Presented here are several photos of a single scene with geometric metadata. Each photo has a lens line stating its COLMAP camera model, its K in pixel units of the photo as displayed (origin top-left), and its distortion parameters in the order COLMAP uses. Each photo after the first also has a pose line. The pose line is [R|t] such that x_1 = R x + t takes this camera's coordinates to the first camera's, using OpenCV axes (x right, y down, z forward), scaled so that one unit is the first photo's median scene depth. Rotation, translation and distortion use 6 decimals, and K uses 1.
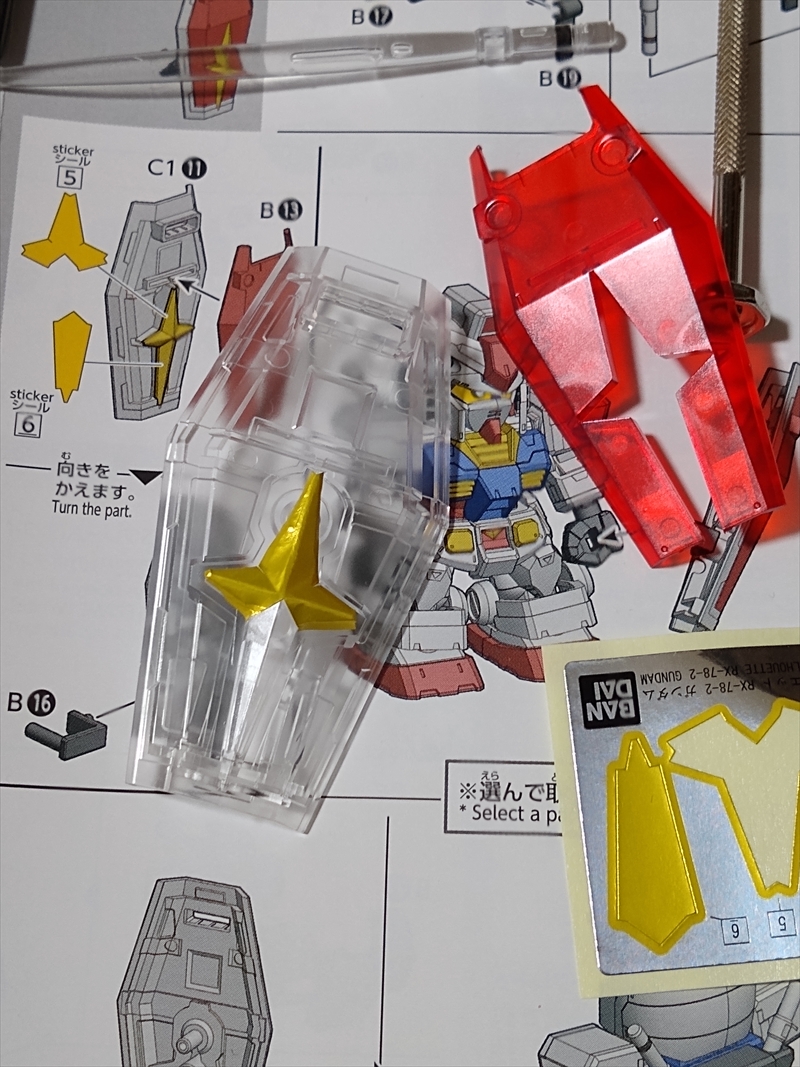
lens RADIAL K [[1480.1, 0, 400.0], [0, 1480.1, 533.5], [0, 0, 1]] dist [0.100511, -0.031304]
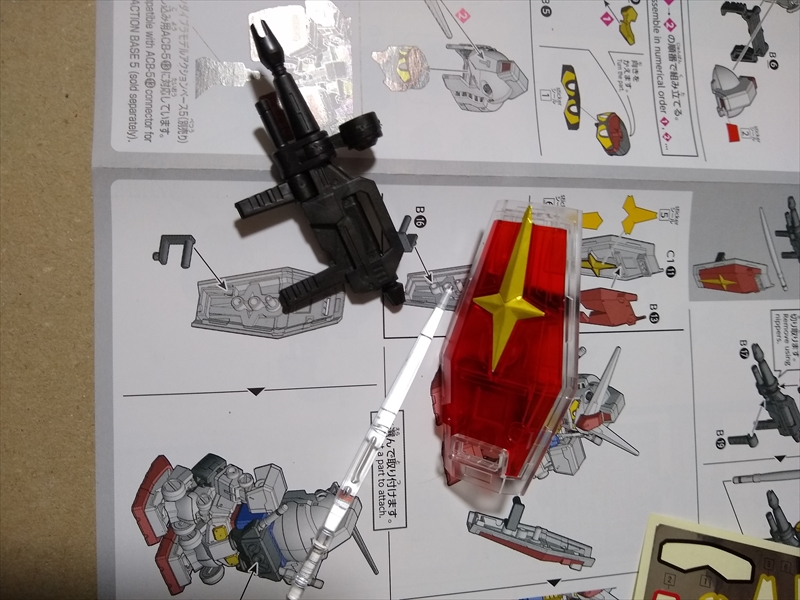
lens RADIAL K [[1109.7, 0, 400.0], [0, 1109.7, 300.0], [0, 0, 1]] dist [0.100511, -0.031304]
pose [[0.049971, 0.989477, -0.135786, 0.095237], [-0.982162, 0.073361, 0.173135, -0.134602], [0.181275, 0.124712, 0.975493, -0.596081]]
